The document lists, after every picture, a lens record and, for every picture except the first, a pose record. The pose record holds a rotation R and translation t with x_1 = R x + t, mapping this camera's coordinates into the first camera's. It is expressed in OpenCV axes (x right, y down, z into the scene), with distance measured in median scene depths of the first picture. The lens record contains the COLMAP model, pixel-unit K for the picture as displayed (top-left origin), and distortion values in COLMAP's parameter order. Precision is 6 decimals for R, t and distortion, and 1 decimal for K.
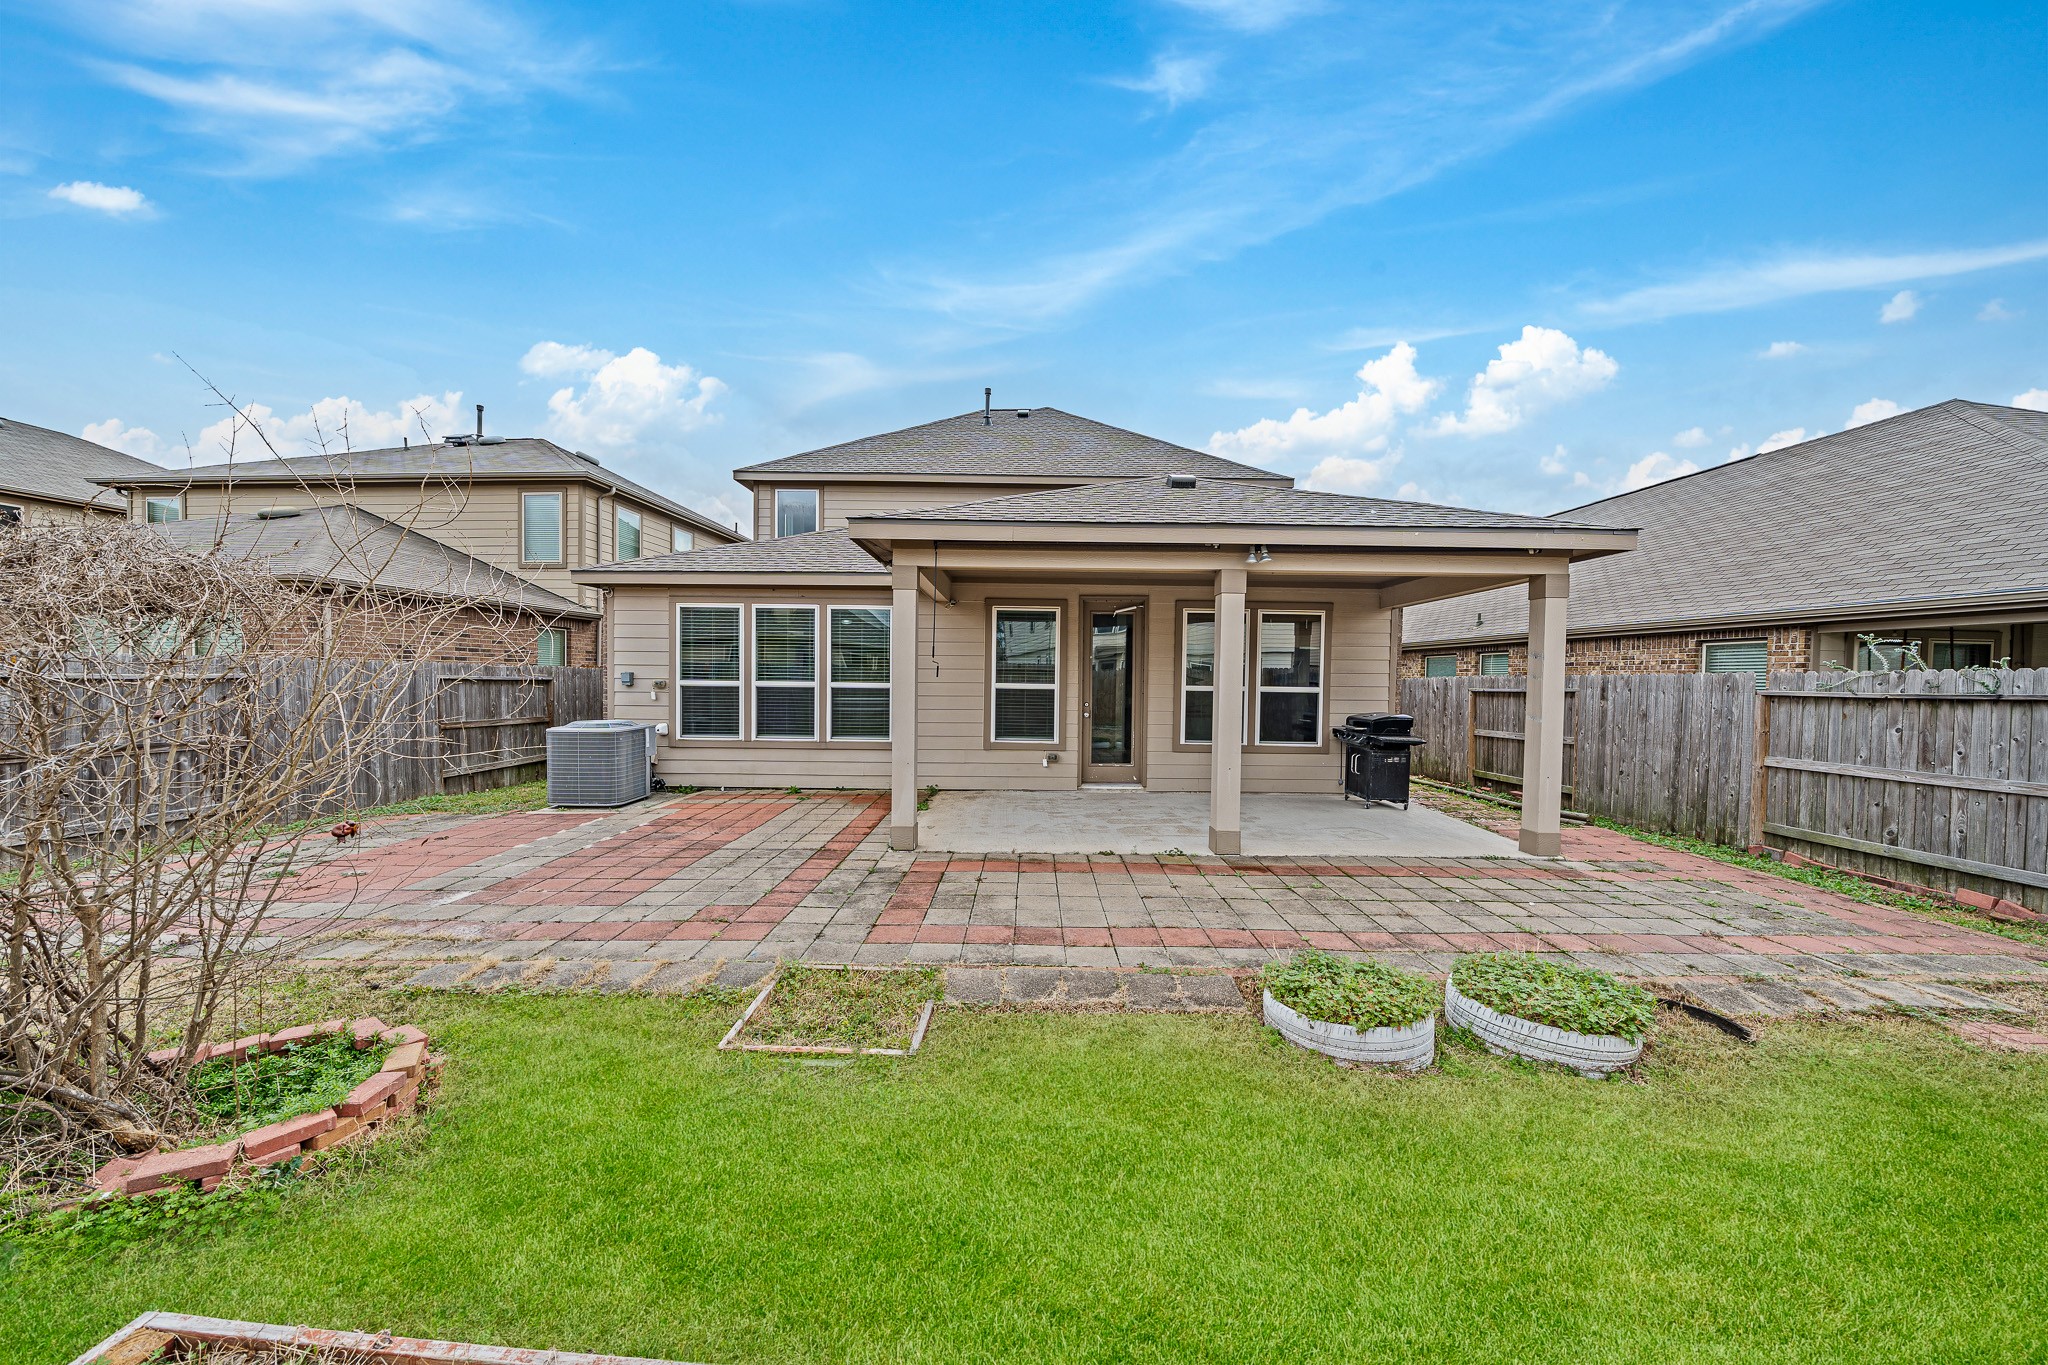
lens RADIAL K [[695.7, 0, 1029.2], [0, 695.7, 695.1], [0, 0, 1]] dist [-0.010143, 0.000189]
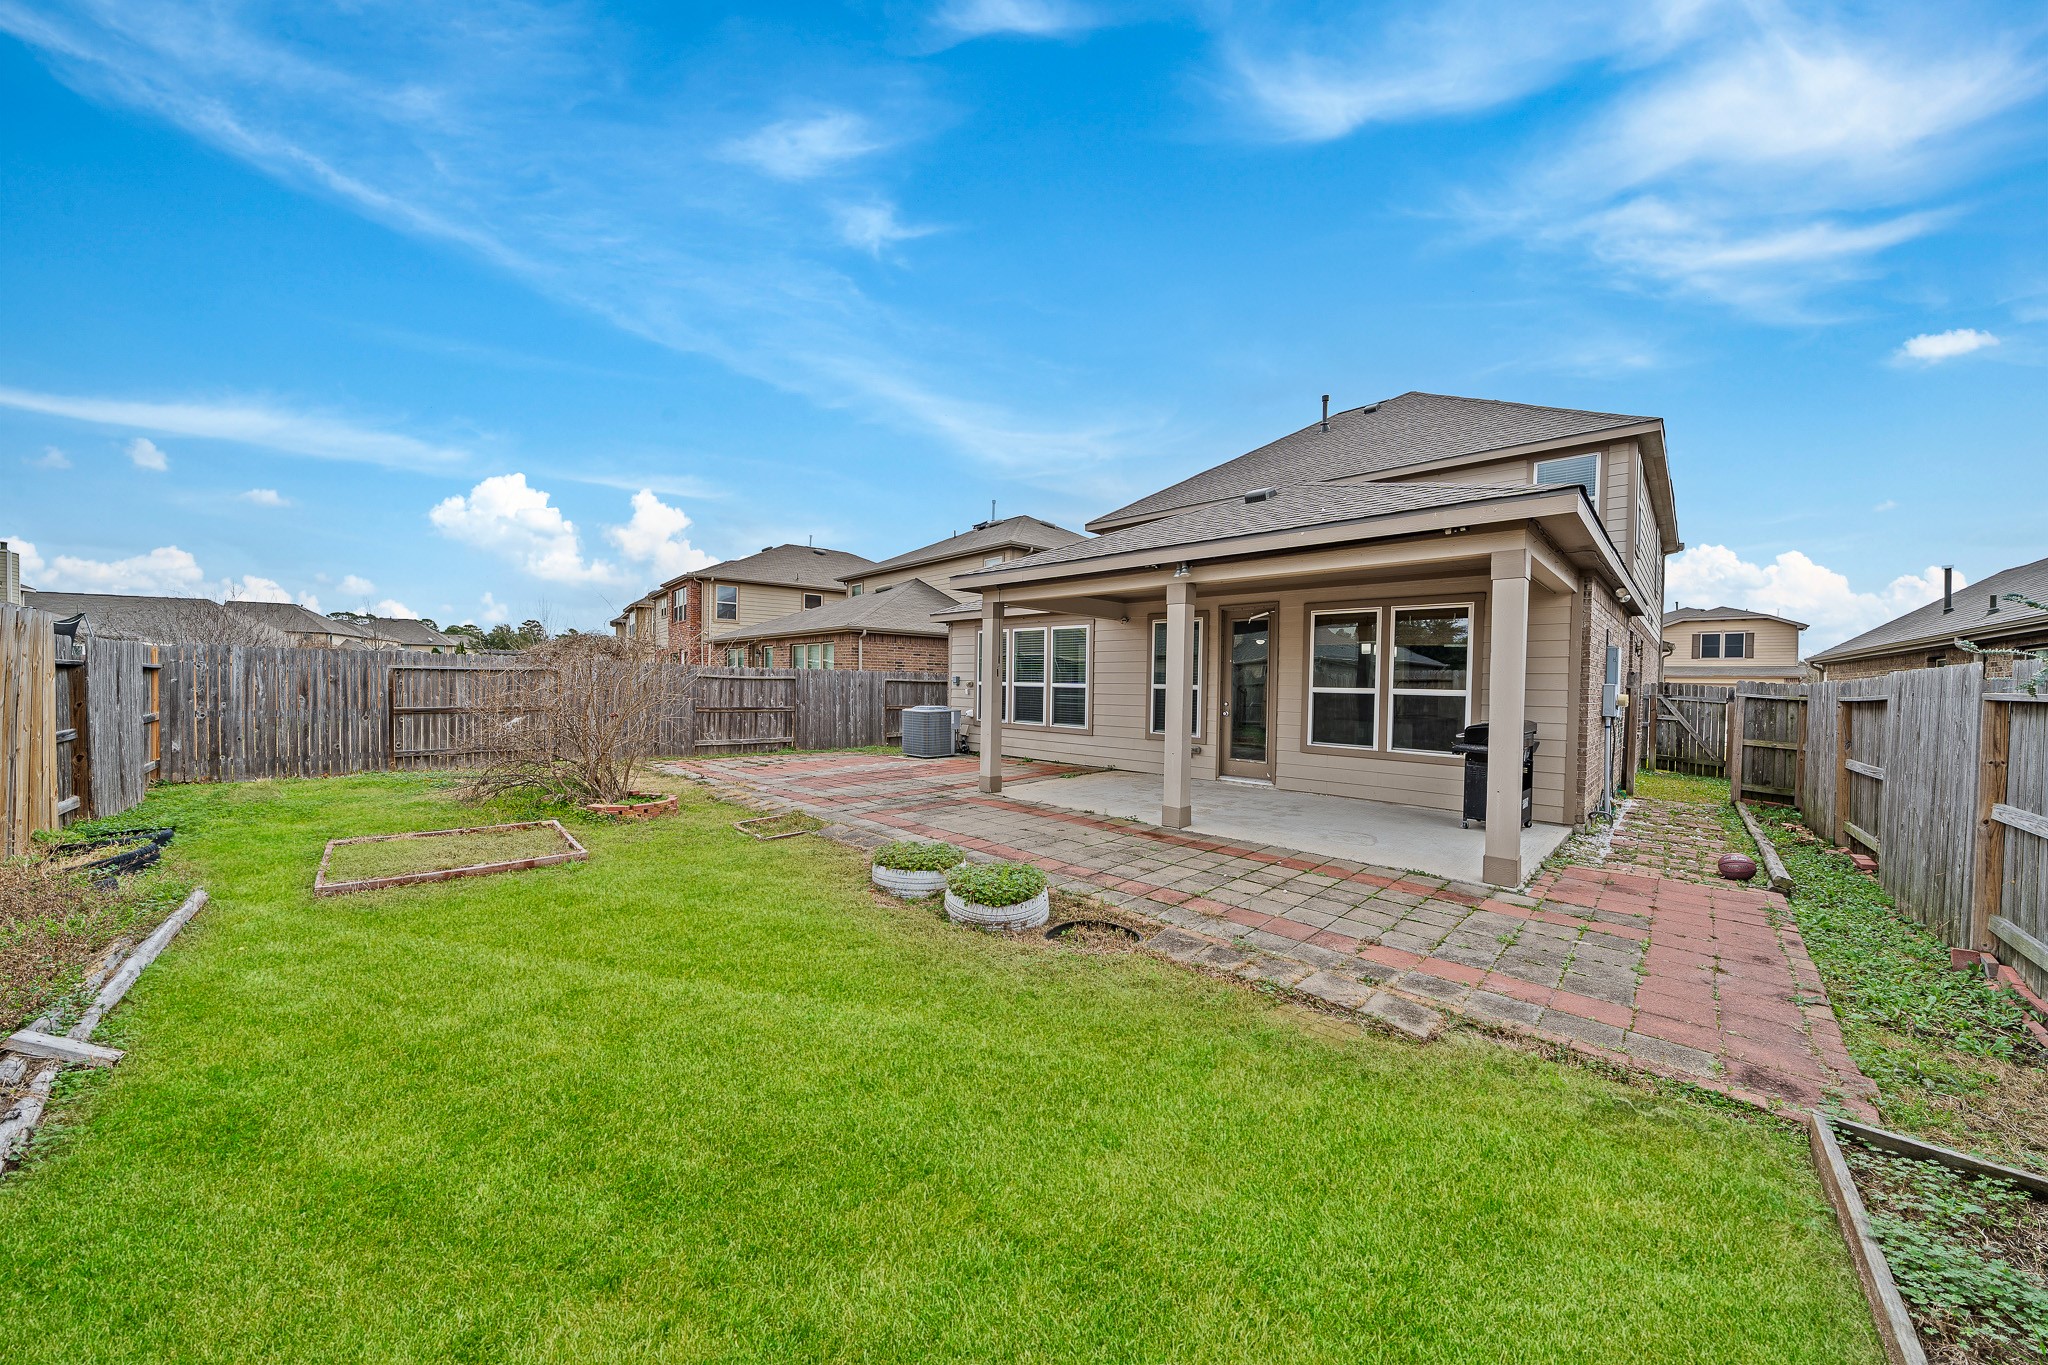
lens RADIAL K [[695.7, 0, 1030.2], [0, 695.7, 690.9], [0, 0, 1]] dist [-0.010143, 0.000189]
pose [[0.715800, 0.009445, -0.698241, 0.636637], [-0.024367, 0.999637, -0.011458, 0.013354], [0.697880, 0.025216, 0.715771, -0.006713]]
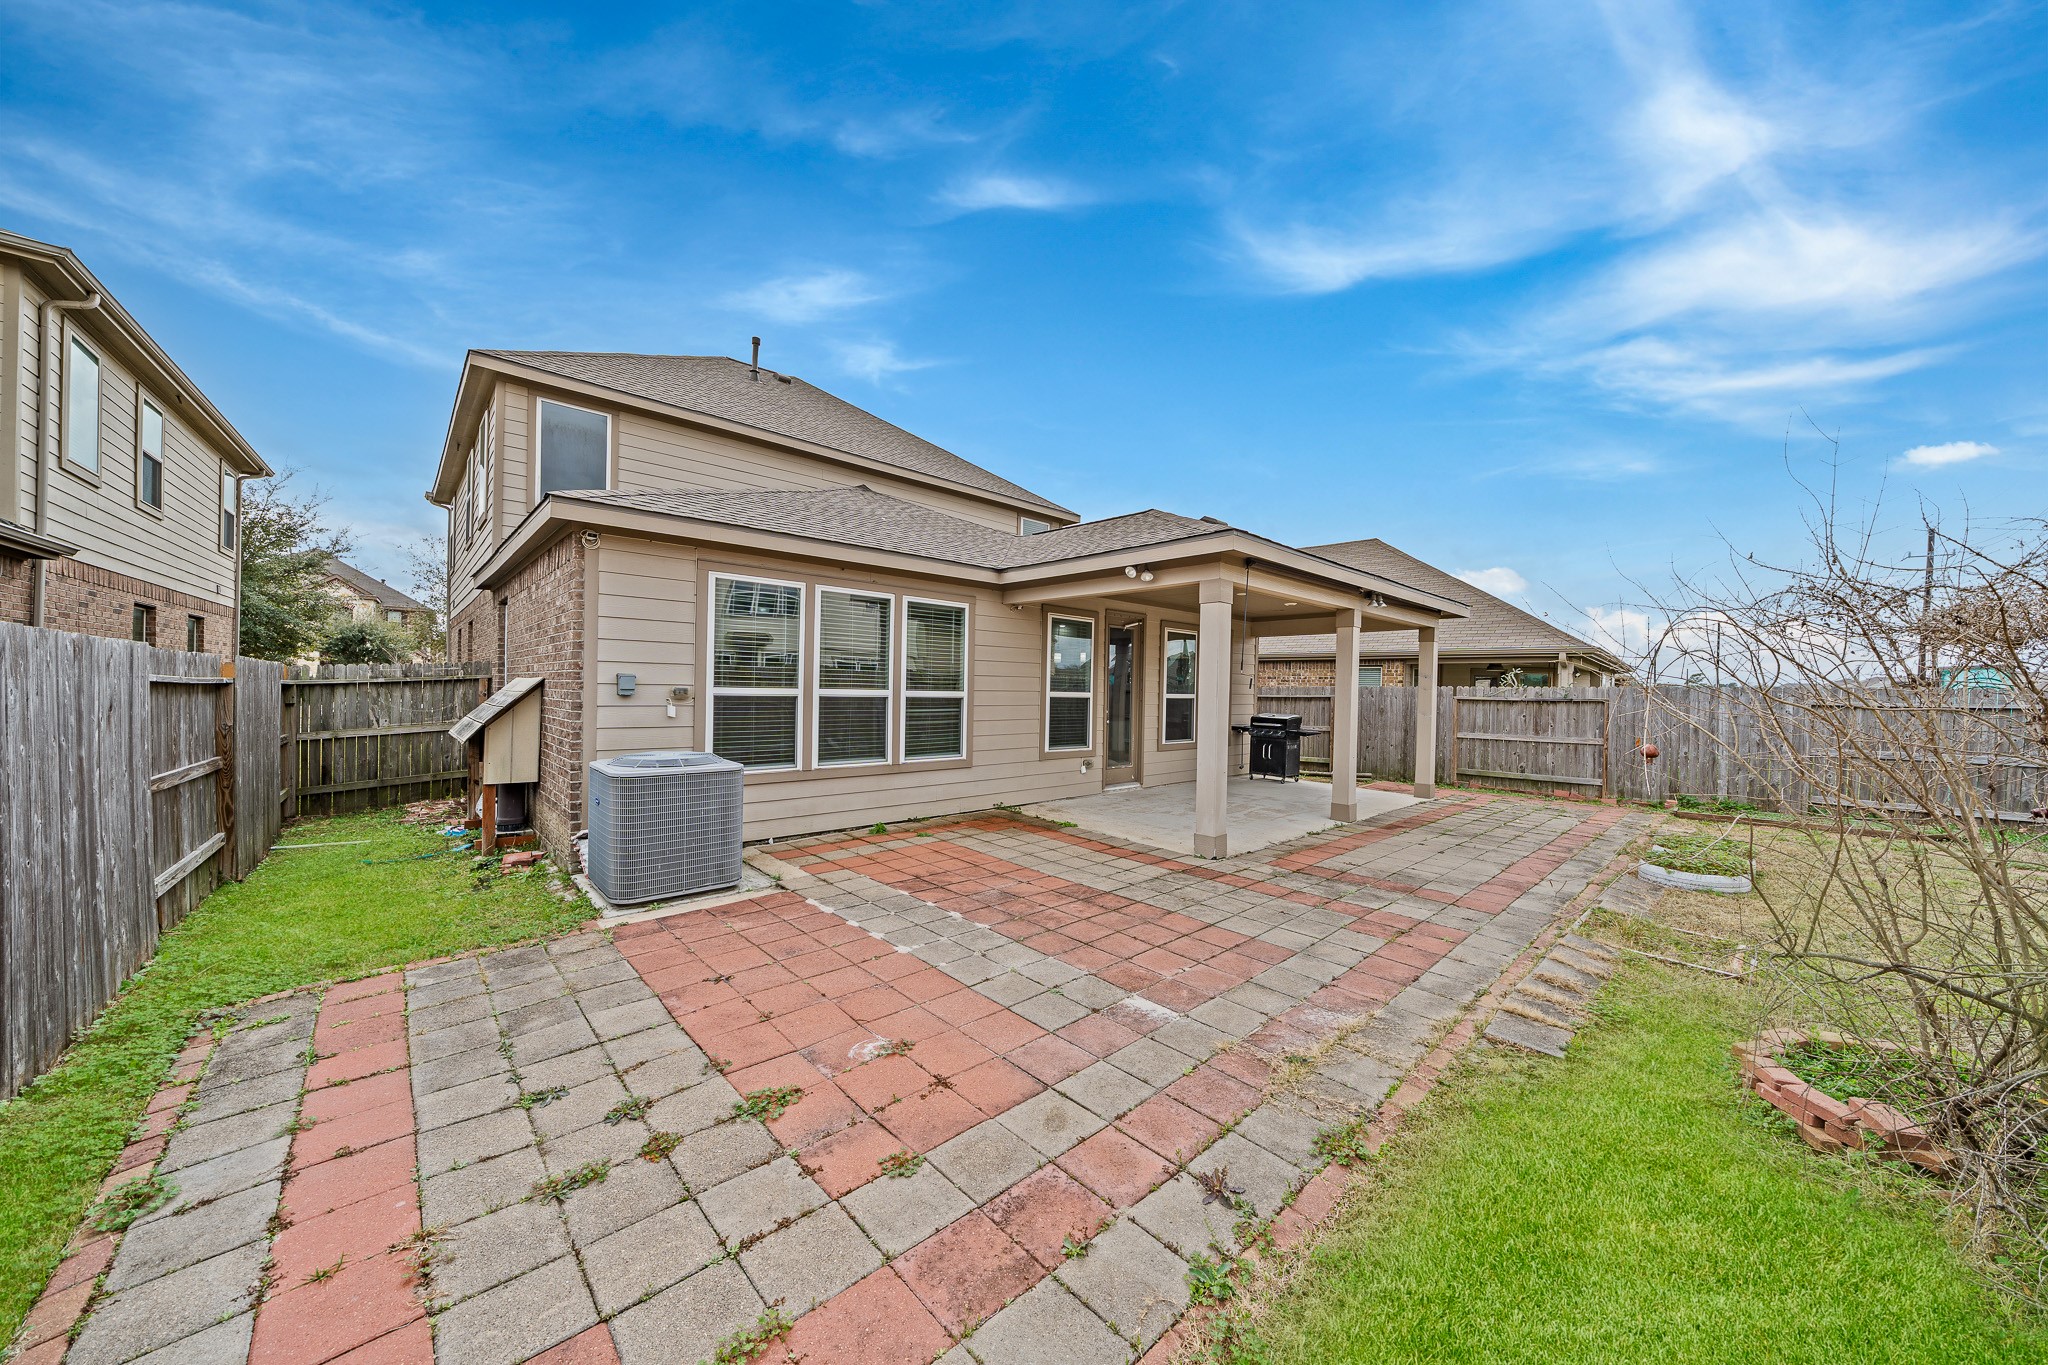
lens RADIAL K [[695.7, 0, 1029.1], [0, 695.7, 701.2], [0, 0, 1]] dist [-0.010143, 0.000189]
pose [[0.733658, -0.009809, 0.679448, -0.734528], [0.007145, 0.999952, 0.006721, -0.010371], [-0.679481, -0.000076, 0.733693, 0.303363]]
